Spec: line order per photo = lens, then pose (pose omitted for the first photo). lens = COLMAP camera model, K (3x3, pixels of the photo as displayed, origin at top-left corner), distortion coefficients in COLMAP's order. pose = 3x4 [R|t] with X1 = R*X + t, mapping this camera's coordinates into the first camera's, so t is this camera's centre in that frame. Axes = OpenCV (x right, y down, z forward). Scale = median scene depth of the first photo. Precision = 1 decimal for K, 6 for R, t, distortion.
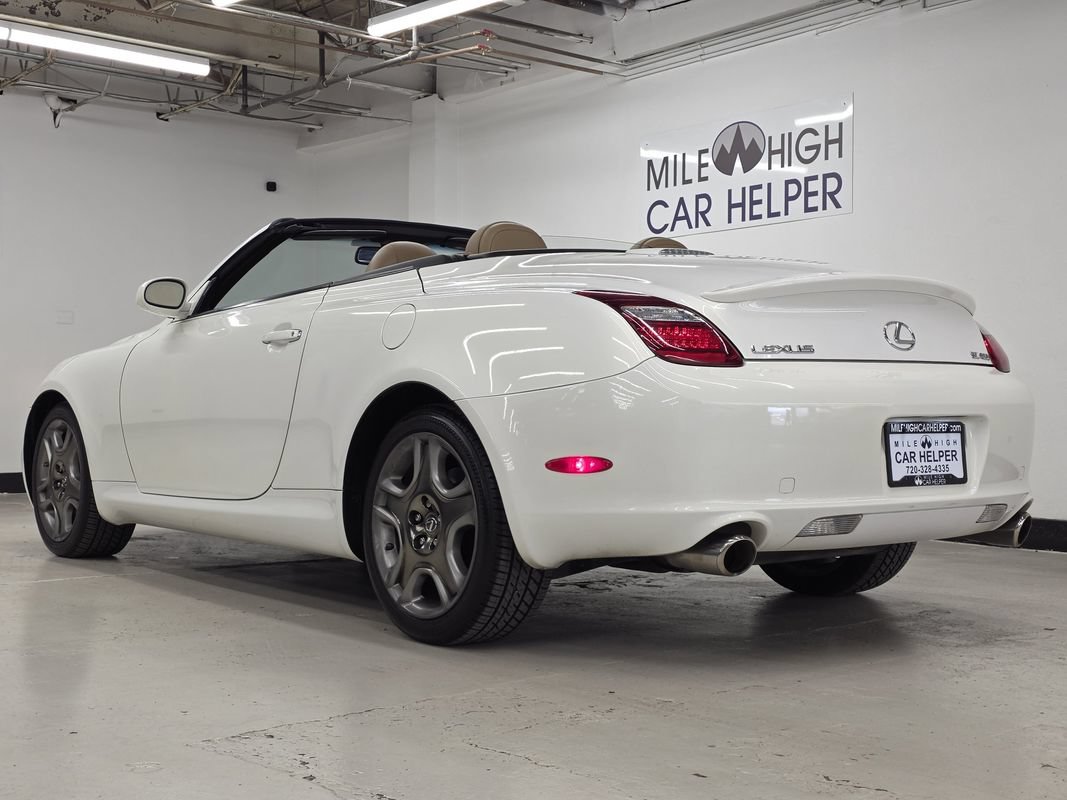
lens RADIAL K [[1411.6, 0, 534.0], [0, 1411.6, 428.2], [0, 0, 1]] dist [0.089119, -0.040773]
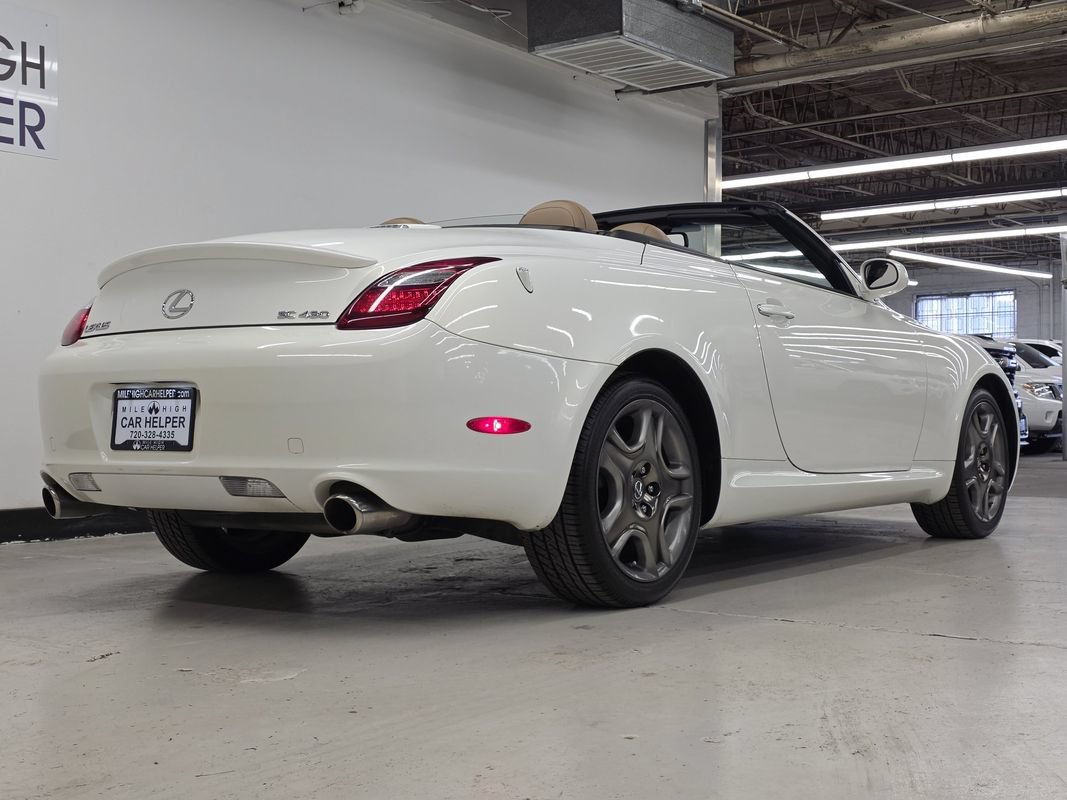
lens RADIAL K [[1404.8, 0, 533.5], [0, 1404.8, 400.0], [0, 0, 1]] dist [0.093937, -0.114664]
pose [[0.251254, -0.012934, -0.967835, 1.225513], [-0.007773, 0.999852, -0.015380, 0.016223], [0.967890, 0.011388, 0.251116, 0.938152]]
